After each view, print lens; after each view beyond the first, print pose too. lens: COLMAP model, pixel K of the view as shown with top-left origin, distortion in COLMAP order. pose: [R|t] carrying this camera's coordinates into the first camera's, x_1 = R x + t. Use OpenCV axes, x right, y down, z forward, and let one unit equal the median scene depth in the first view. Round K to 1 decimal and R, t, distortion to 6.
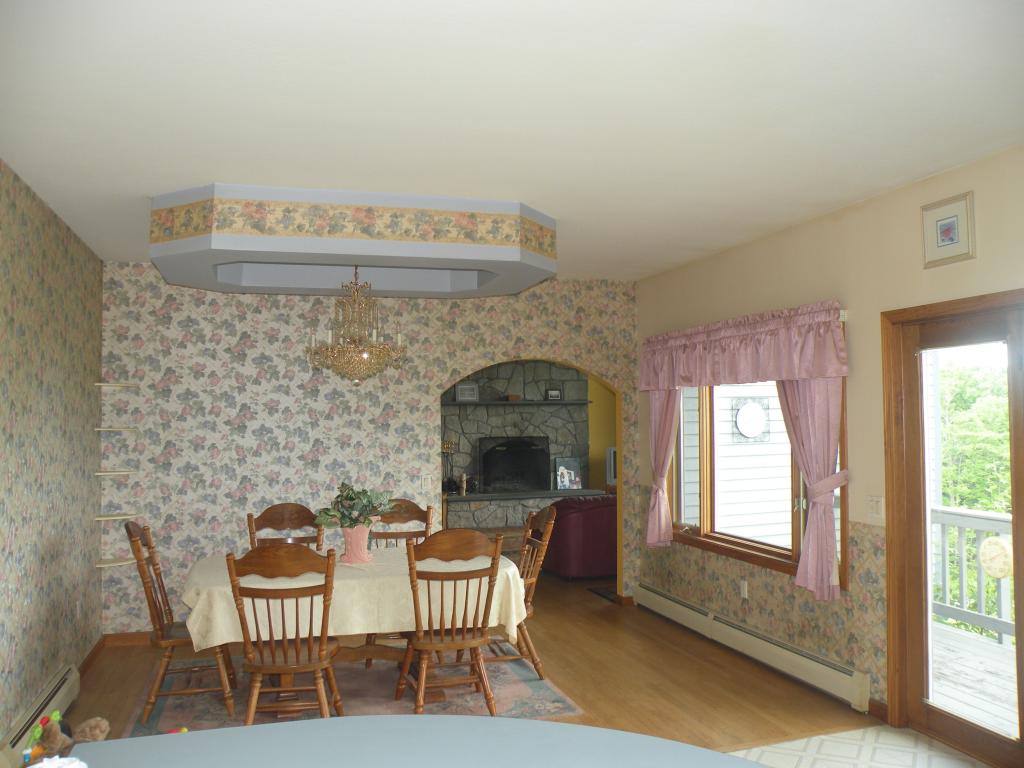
lens RADIAL K [[840.1, 0, 511.6], [0, 840.1, 384.1], [0, 0, 1]] dist [-0.142593, 0.136575]
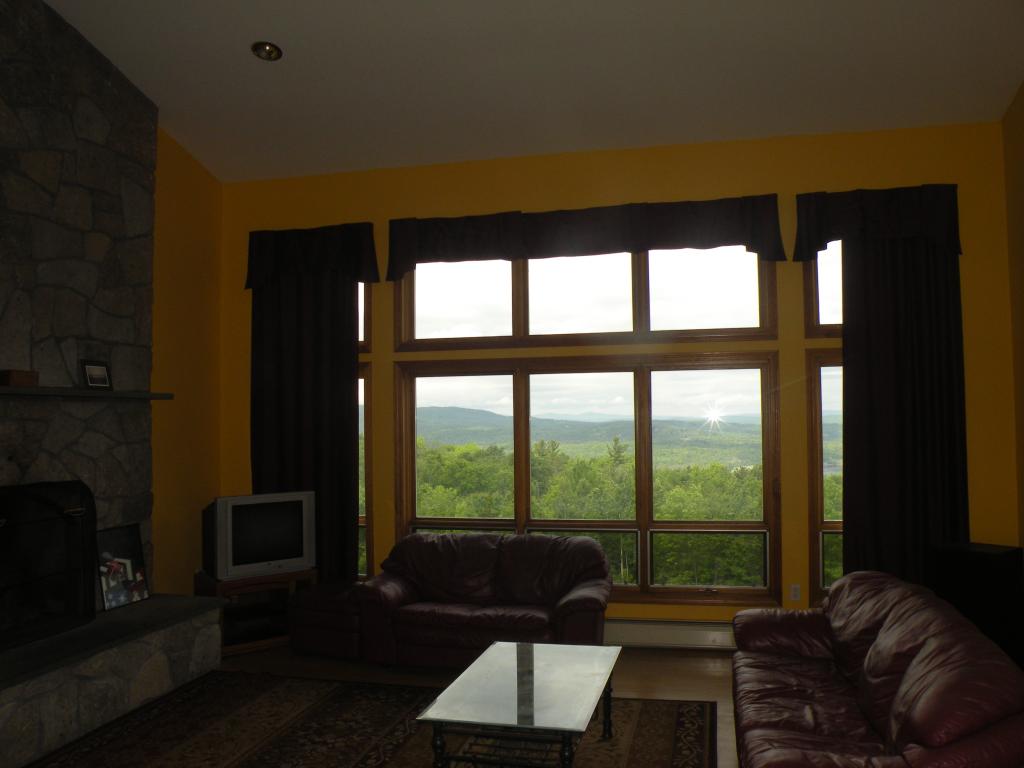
lens RADIAL K [[840.1, 0, 517.5], [0, 840.1, 382.5], [0, 0, 1]] dist [-0.142593, 0.136575]
pose [[0.512012, 0.044153, 0.857842, -0.184011], [-0.025489, 0.999019, -0.036206, 0.025390], [-0.858600, -0.003327, 0.512636, 0.631270]]
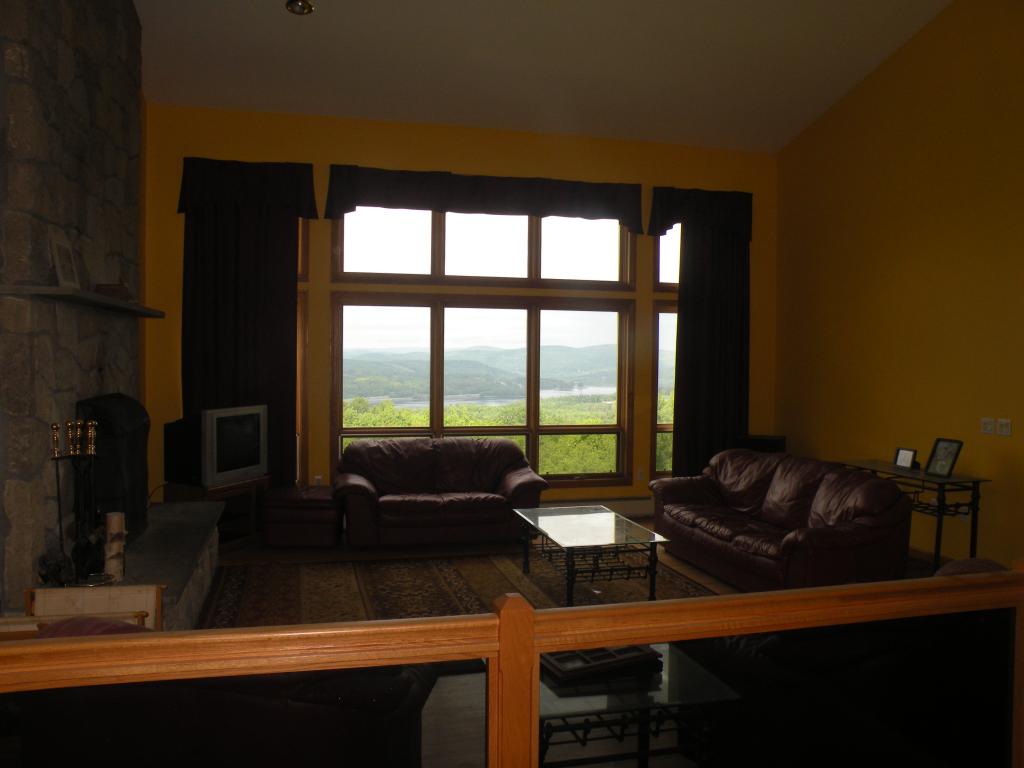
lens RADIAL K [[840.1, 0, 513.0], [0, 840.1, 386.7], [0, 0, 1]] dist [-0.142593, 0.136575]
pose [[0.050598, -0.025320, 0.998398, -0.349176], [-0.047757, 0.998474, 0.027742, 0.039555], [-0.997577, -0.049084, 0.049311, 0.794470]]
